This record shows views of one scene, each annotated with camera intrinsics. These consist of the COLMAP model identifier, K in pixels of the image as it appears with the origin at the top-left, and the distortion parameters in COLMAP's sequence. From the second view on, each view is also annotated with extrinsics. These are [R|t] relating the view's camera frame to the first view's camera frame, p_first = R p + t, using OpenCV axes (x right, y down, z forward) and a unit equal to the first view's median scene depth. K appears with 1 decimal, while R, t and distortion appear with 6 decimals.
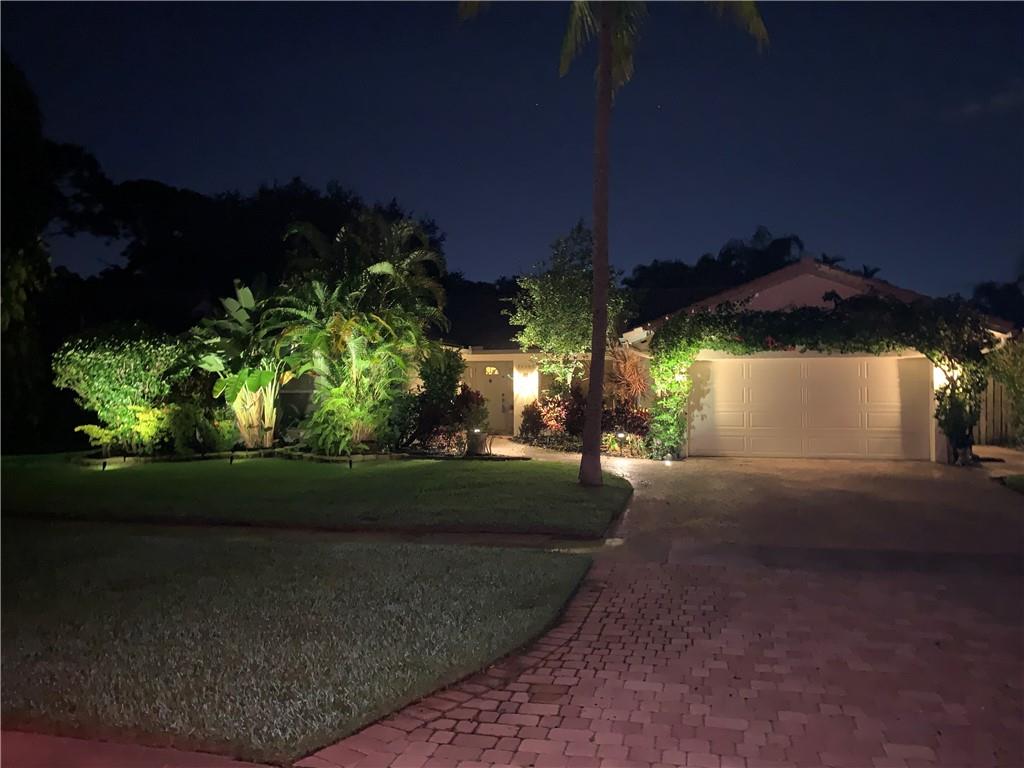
lens RADIAL K [[799.9, 0, 512.0], [0, 799.9, 384.0], [0, 0, 1]] dist [0.061723, 0.000862]
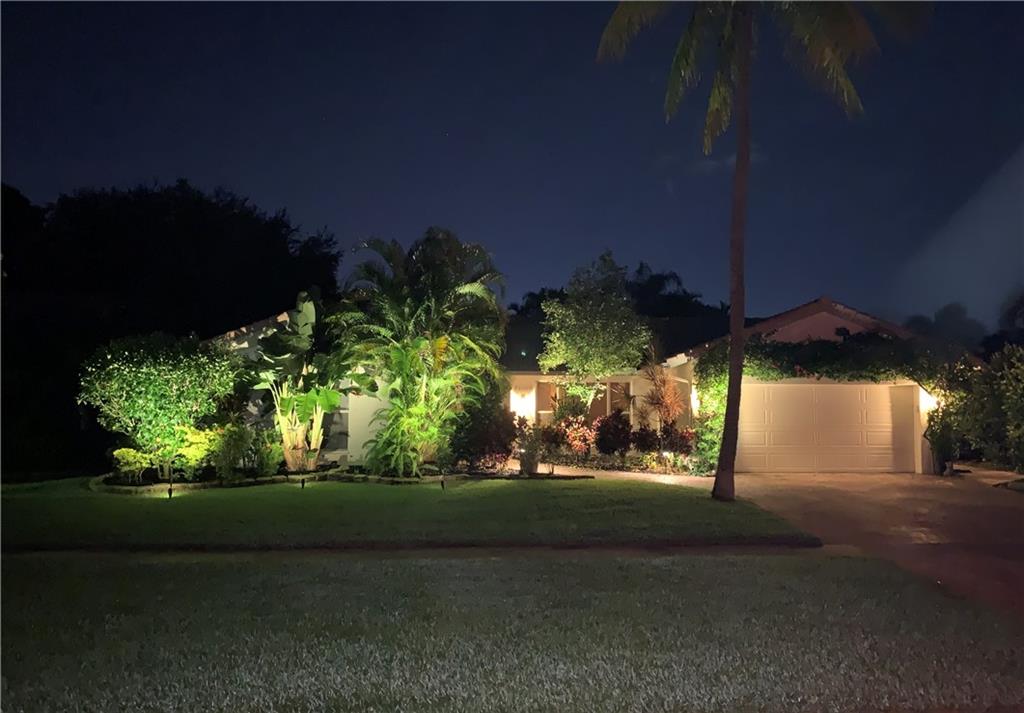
lens RADIAL K [[811.4, 0, 512.0], [0, 811.4, 356.5], [0, 0, 1]] dist [0.061084, -0.002474]
pose [[0.957404, 0.024509, 0.287711, -0.377257], [-0.006783, 0.998025, -0.062447, 0.003820], [-0.288673, 0.057835, 0.955679, 0.012477]]
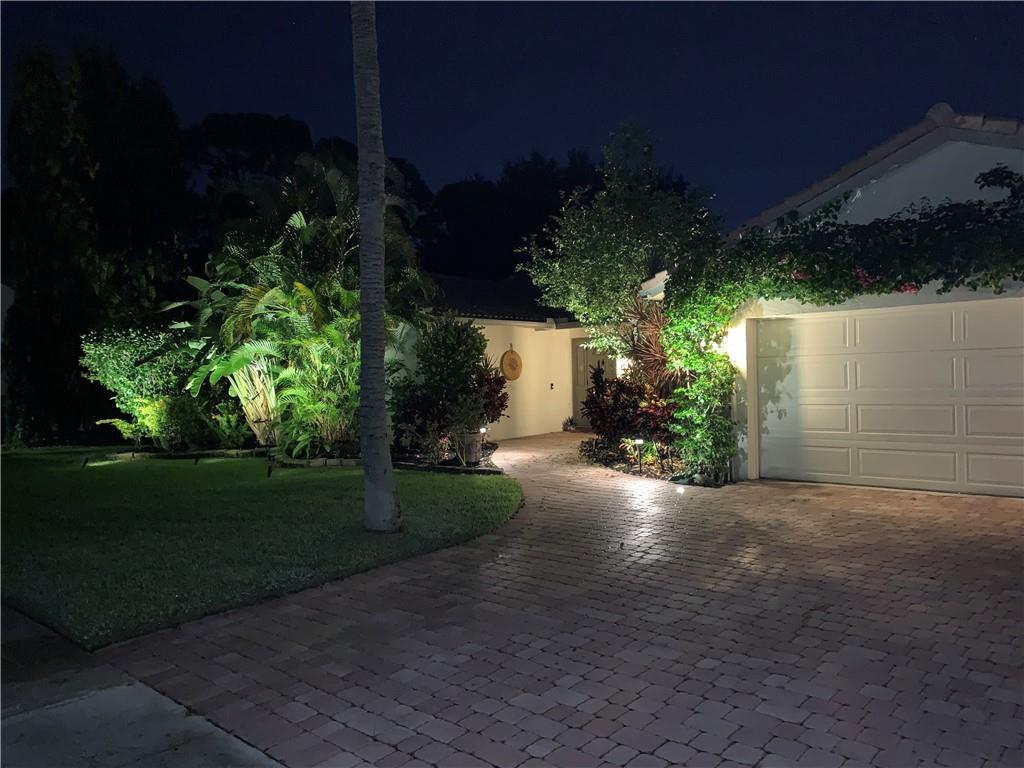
lens RADIAL K [[799.9, 0, 512.0], [0, 799.9, 384.0], [0, 0, 1]] dist [0.061723, 0.000862]
pose [[0.879179, -0.011343, -0.476356, 0.352950], [0.017285, 0.999818, 0.008093, 0.011020], [0.476177, -0.015349, 0.879215, 0.382622]]
